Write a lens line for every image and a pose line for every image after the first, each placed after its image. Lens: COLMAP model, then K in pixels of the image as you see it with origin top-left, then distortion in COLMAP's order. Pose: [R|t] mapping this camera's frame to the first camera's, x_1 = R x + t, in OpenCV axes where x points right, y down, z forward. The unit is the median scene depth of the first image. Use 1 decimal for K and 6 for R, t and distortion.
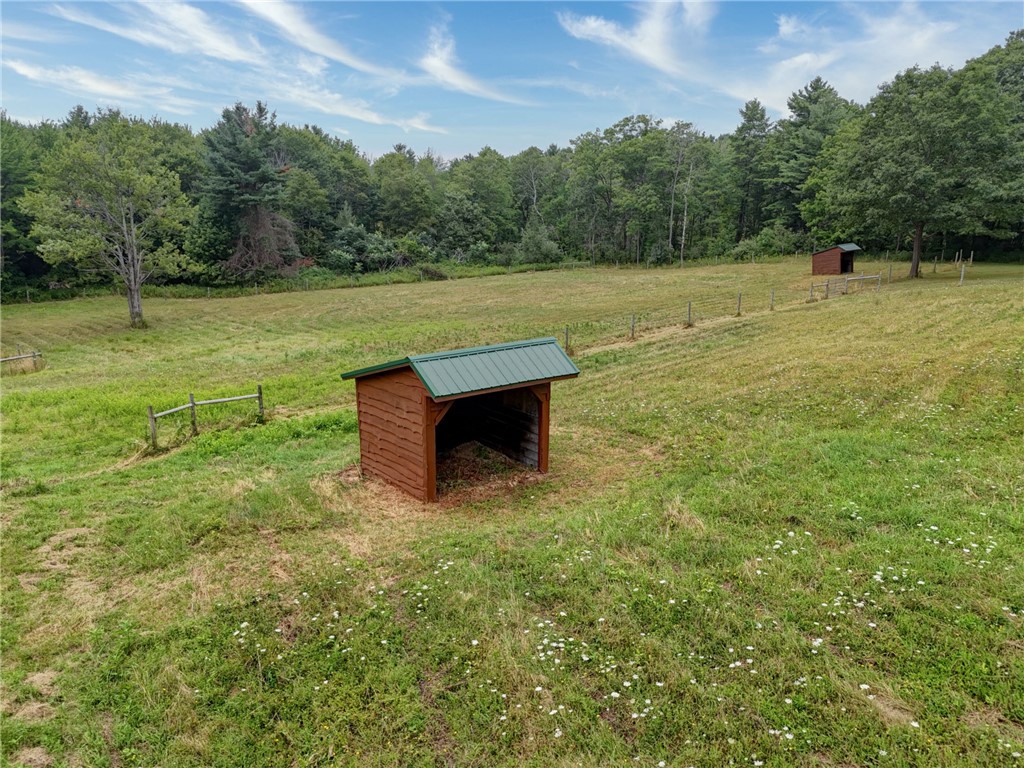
lens RADIAL K [[750.2, 0, 503.3], [0, 750.2, 386.1], [0, 0, 1]] dist [0.040531, 0.000665]
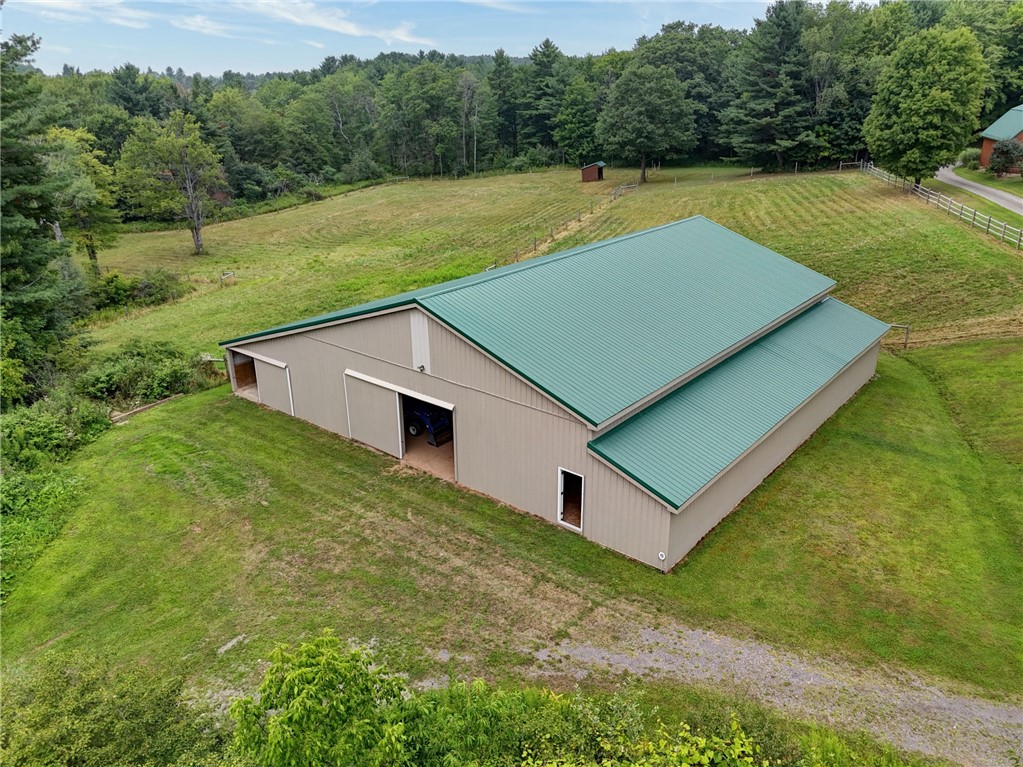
lens RADIAL K [[749.5, 0, 502.8], [0, 749.5, 385.6], [0, 0, 1]] dist [0.040531, 0.000665]
pose [[0.900774, -0.178102, 0.396088, -0.377483], [0.122270, 0.979151, 0.162214, 0.002443], [-0.416720, -0.097689, 0.903770, -0.364454]]
